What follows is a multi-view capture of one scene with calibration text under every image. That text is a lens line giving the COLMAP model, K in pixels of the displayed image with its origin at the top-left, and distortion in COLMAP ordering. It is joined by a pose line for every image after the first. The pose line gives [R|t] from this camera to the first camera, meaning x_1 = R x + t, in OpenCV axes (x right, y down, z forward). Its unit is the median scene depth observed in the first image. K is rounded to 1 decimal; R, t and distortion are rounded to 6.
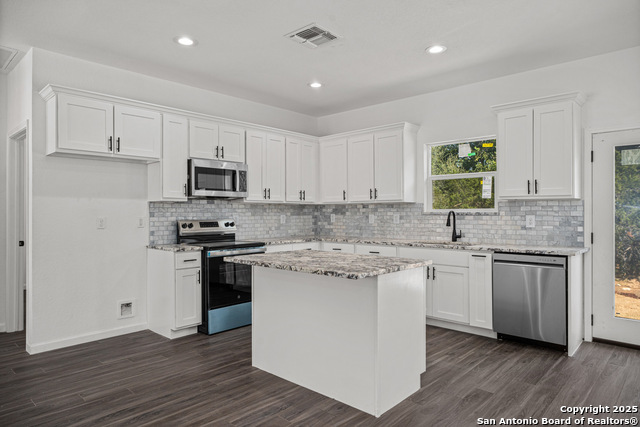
lens RADIAL K [[404.3, 0, 315.7], [0, 404.3, 211.3], [0, 0, 1]] dist [-0.007505, 0.001024]
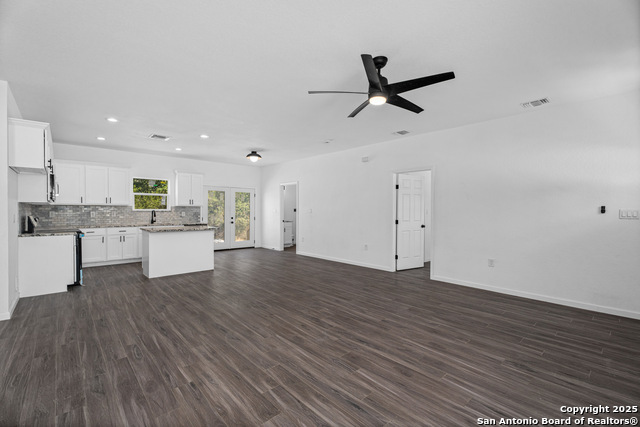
lens RADIAL K [[282.8, 0, 316.5], [0, 282.8, 208.6], [0, 0, 1]] dist [0.001294, -0.000045]
pose [[0.082437, 0.009449, 0.996551, -1.172157], [-0.007188, 0.999935, -0.008886, -0.001794], [-0.996570, -0.006430, 0.082500, -0.048045]]
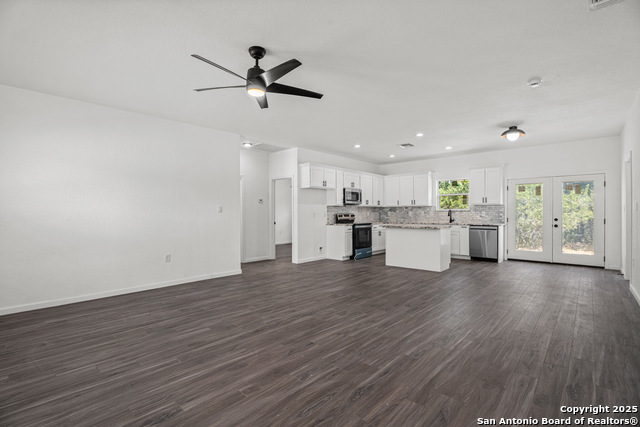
lens RADIAL K [[298.4, 0, 318.8], [0, 298.4, 215.0], [0, 0, 1]] dist [-0.015733, 0.000073]
pose [[0.999903, -0.001634, 0.013805, -0.454546], [0.001501, 0.999952, 0.009640, 0.012643], [-0.013820, -0.009619, 0.999858, -0.731654]]
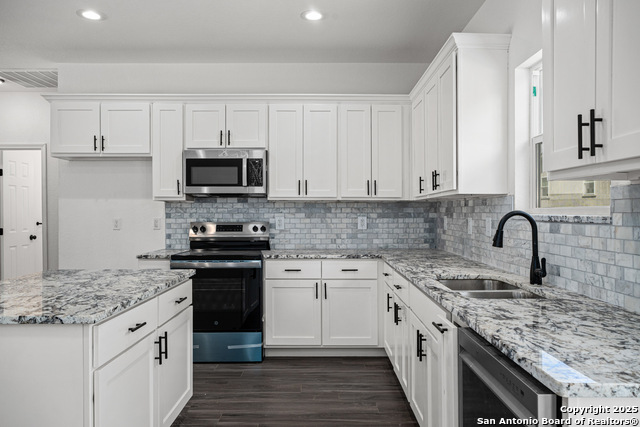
lens RADIAL K [[457.4, 0, 323.0], [0, 457.4, 213.8], [0, 0, 1]] dist [-0.001383, 0.001484]
pose [[0.685318, 0.004388, -0.728231, 0.546759], [0.001390, 0.999972, 0.007333, -0.002723], [0.728243, -0.006038, 0.685292, 0.514784]]
